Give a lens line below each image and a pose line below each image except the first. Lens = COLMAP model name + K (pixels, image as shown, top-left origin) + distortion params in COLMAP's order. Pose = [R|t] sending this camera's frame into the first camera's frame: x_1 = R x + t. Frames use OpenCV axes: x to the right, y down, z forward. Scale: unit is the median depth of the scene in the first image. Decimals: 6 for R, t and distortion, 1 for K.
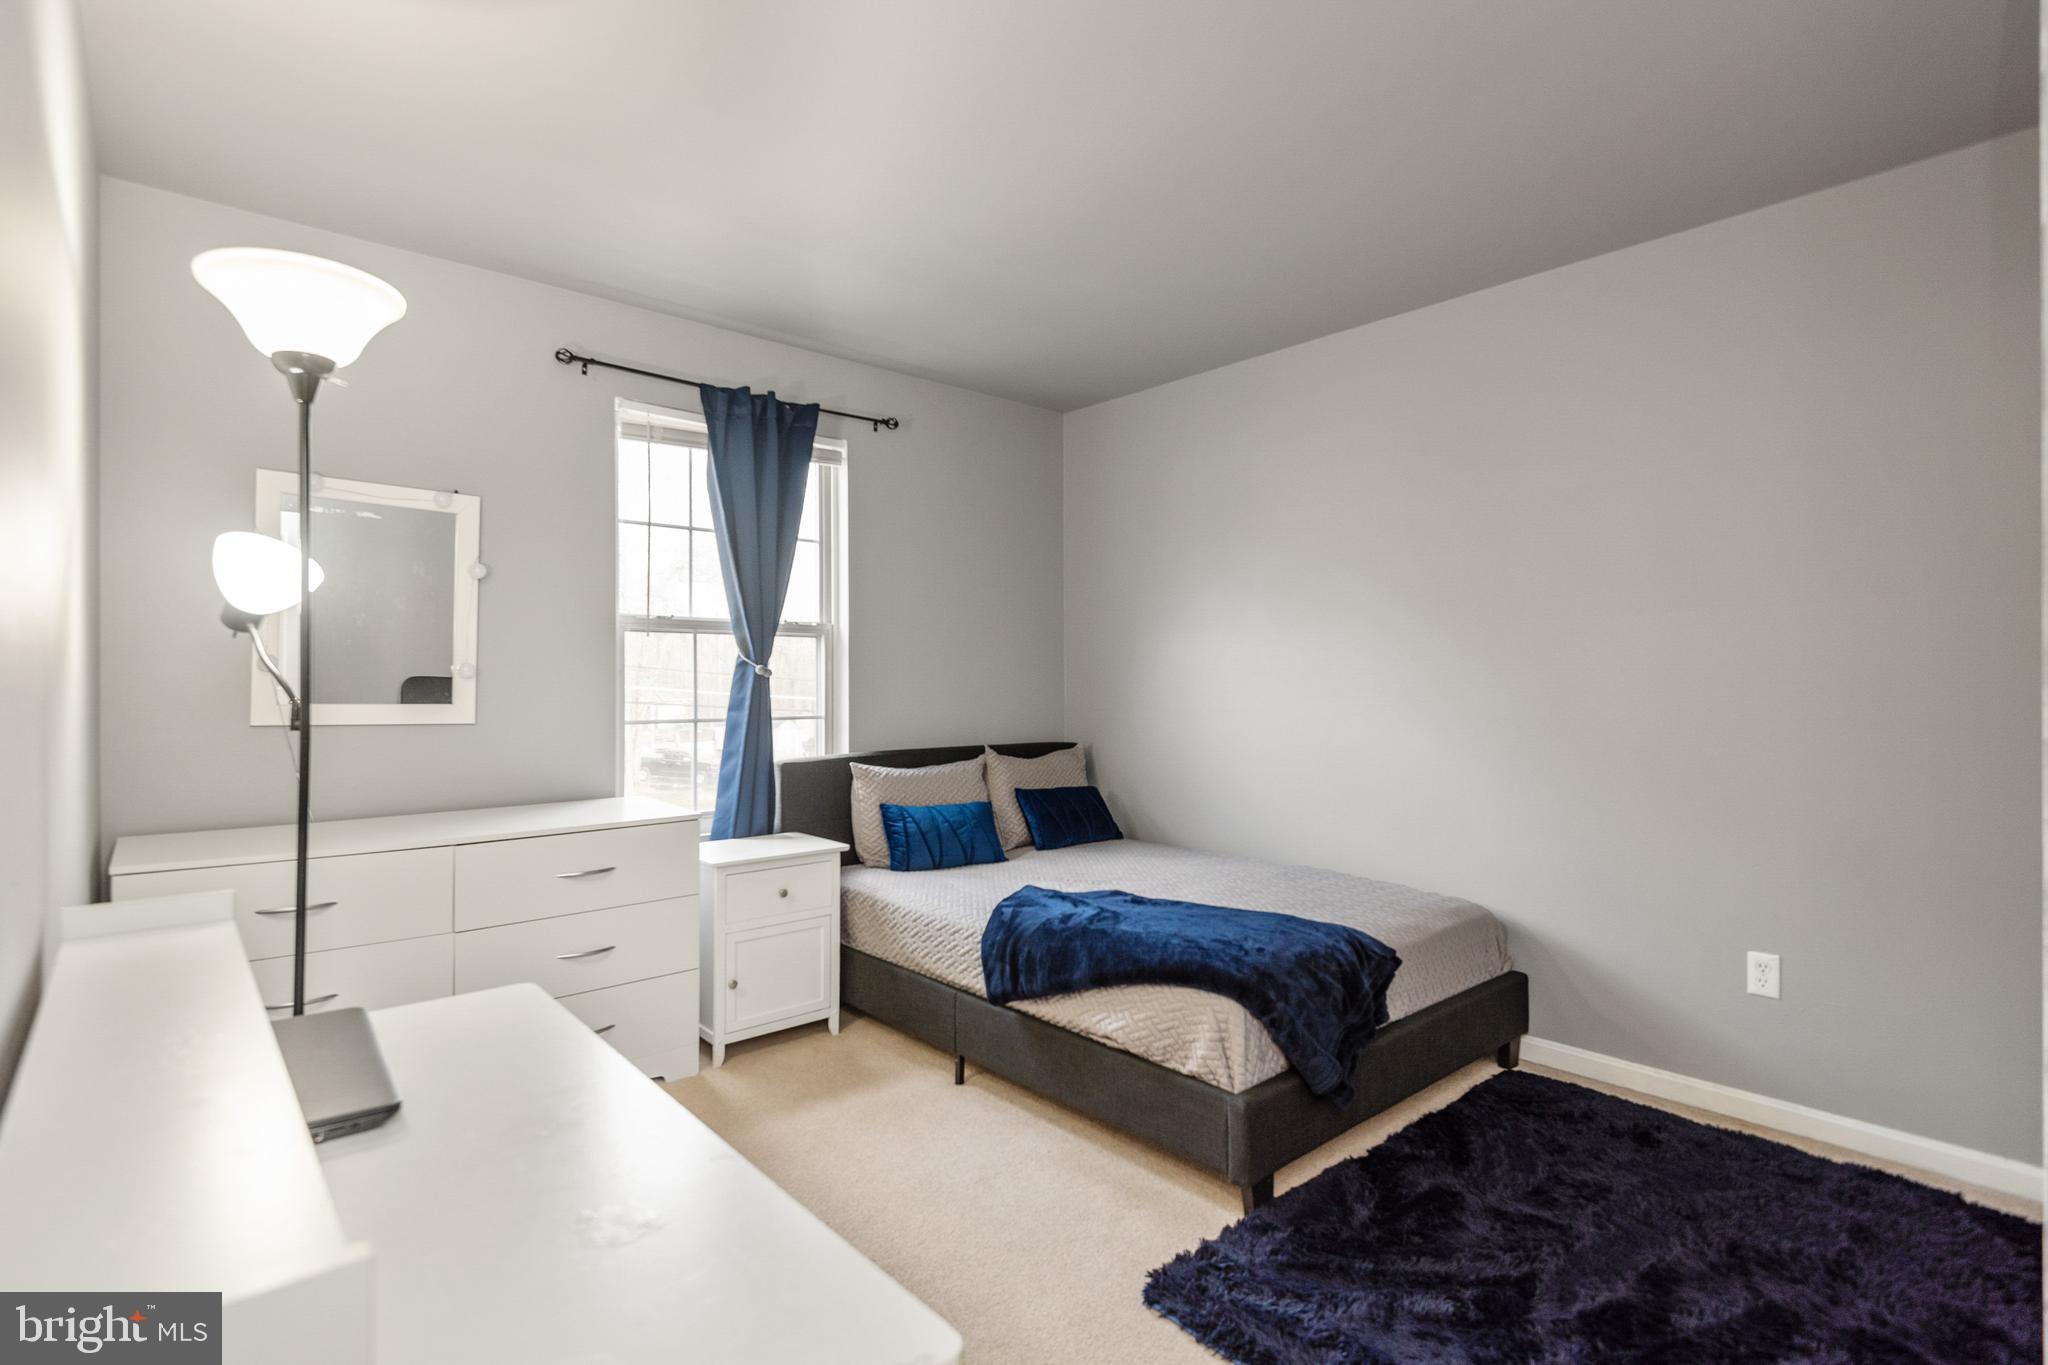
lens RADIAL K [[975.3, 0, 1021.9], [0, 975.3, 676.0], [0, 0, 1]] dist [-0.000211, -0.000016]
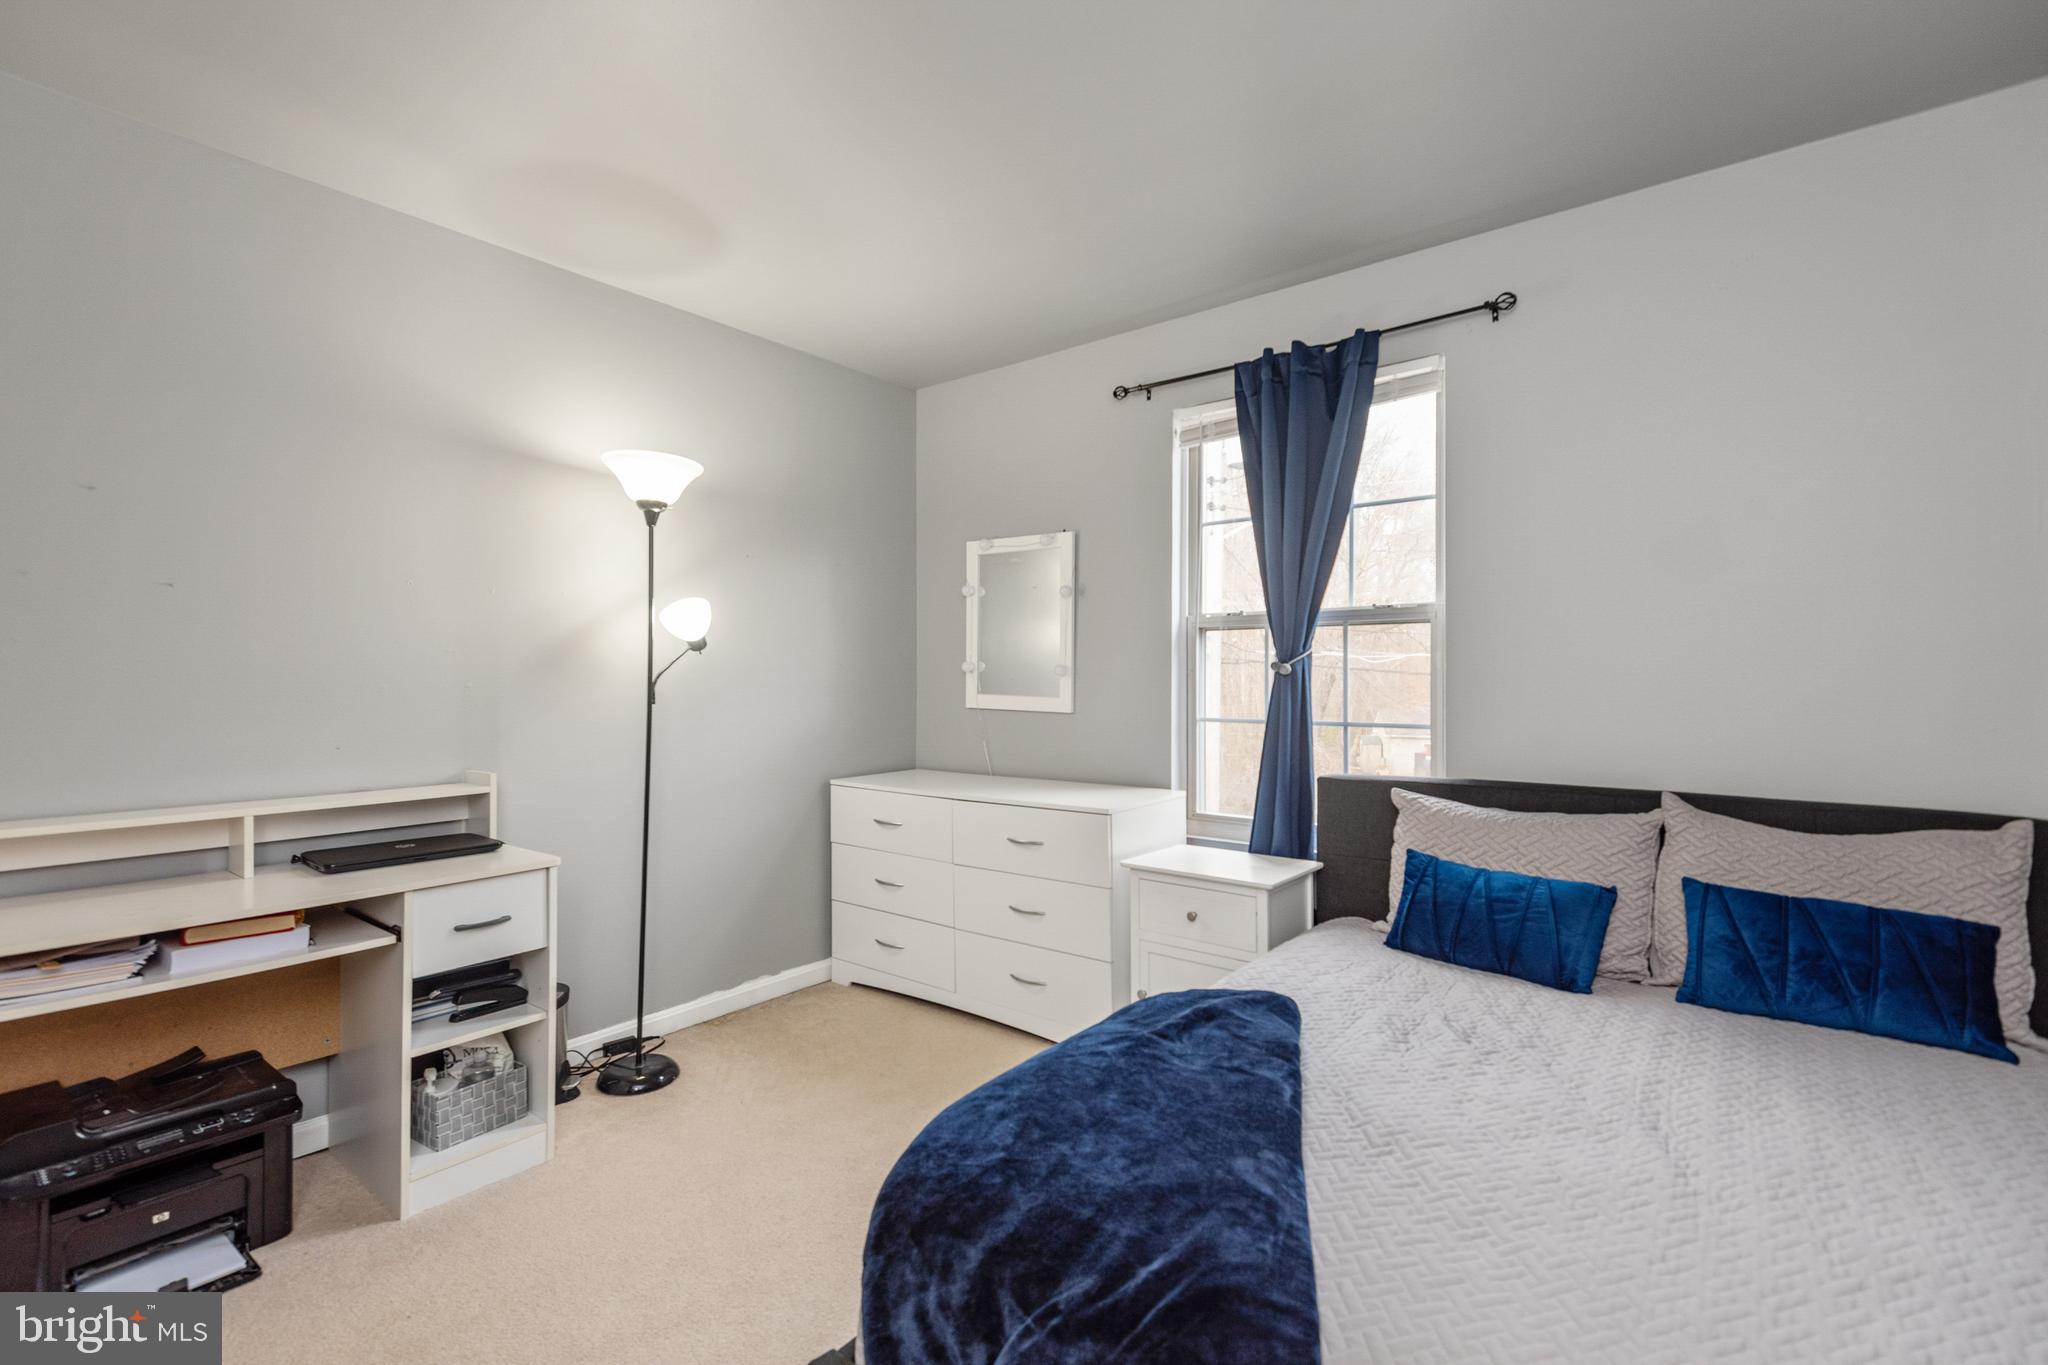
lens RADIAL K [[886.7, 0, 1019.4], [0, 886.7, 686.9], [0, 0, 1]] dist [0.001739, -0.000017]
pose [[0.193894, 0.006294, -0.981002, 0.458123], [-0.001114, 0.999980, 0.006196, 0.006458], [0.981022, -0.000109, 0.193897, 0.605115]]
